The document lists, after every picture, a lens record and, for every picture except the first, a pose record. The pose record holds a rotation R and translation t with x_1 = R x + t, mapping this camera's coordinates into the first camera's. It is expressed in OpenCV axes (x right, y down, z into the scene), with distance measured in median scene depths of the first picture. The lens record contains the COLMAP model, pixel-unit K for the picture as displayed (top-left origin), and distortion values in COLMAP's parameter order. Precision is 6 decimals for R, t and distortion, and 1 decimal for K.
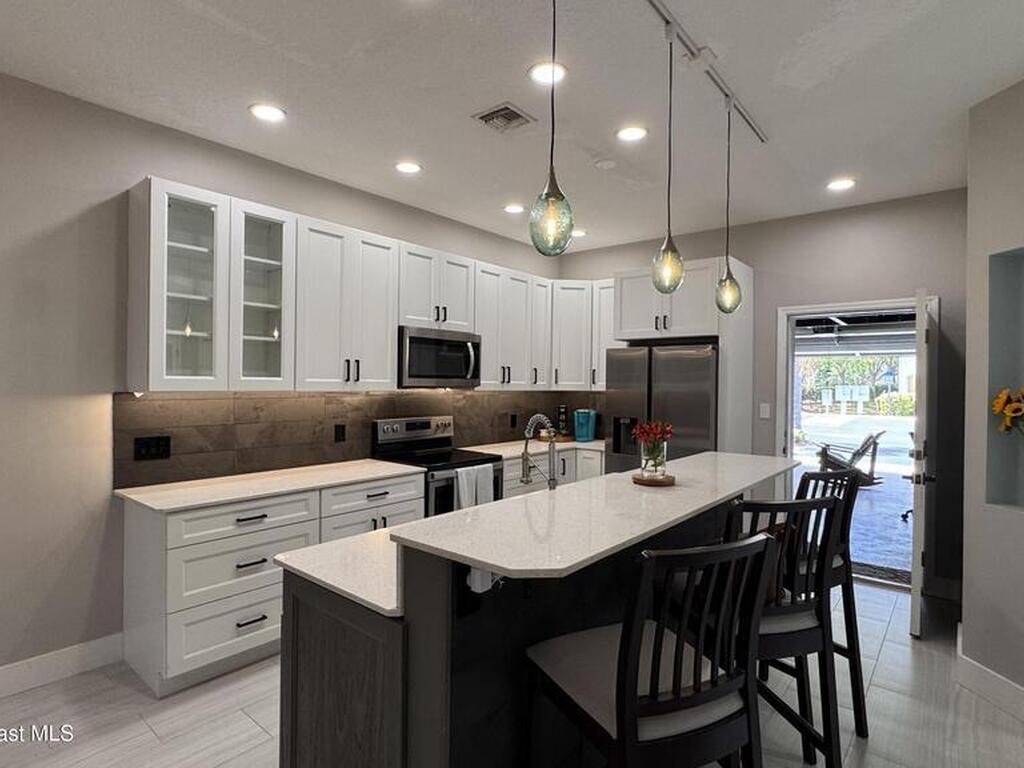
lens RADIAL K [[547.3, 0, 510.8], [0, 547.3, 382.4], [0, 0, 1]] dist [0.003717, -0.000295]
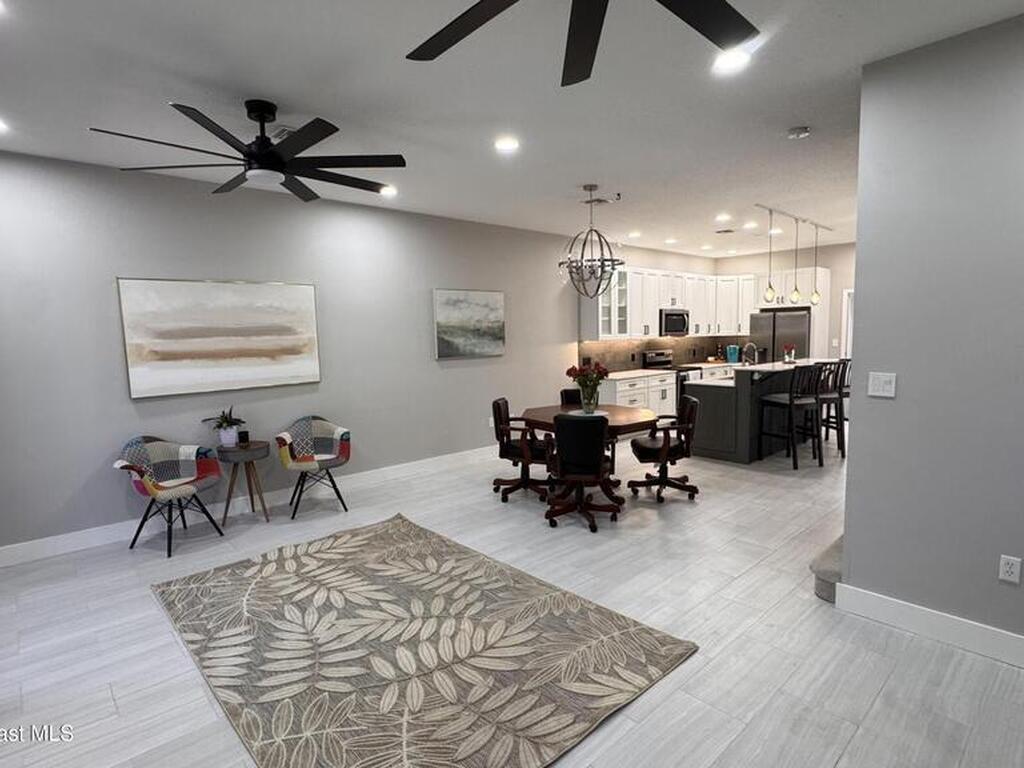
lens RADIAL K [[547.3, 0, 513.3], [0, 547.3, 387.9], [0, 0, 1]] dist [0.003717, -0.000295]
pose [[0.991701, -0.024741, -0.126162, -0.465157], [0.036598, 0.995036, 0.092545, -0.009555], [0.123246, -0.096394, 0.987683, -1.173165]]
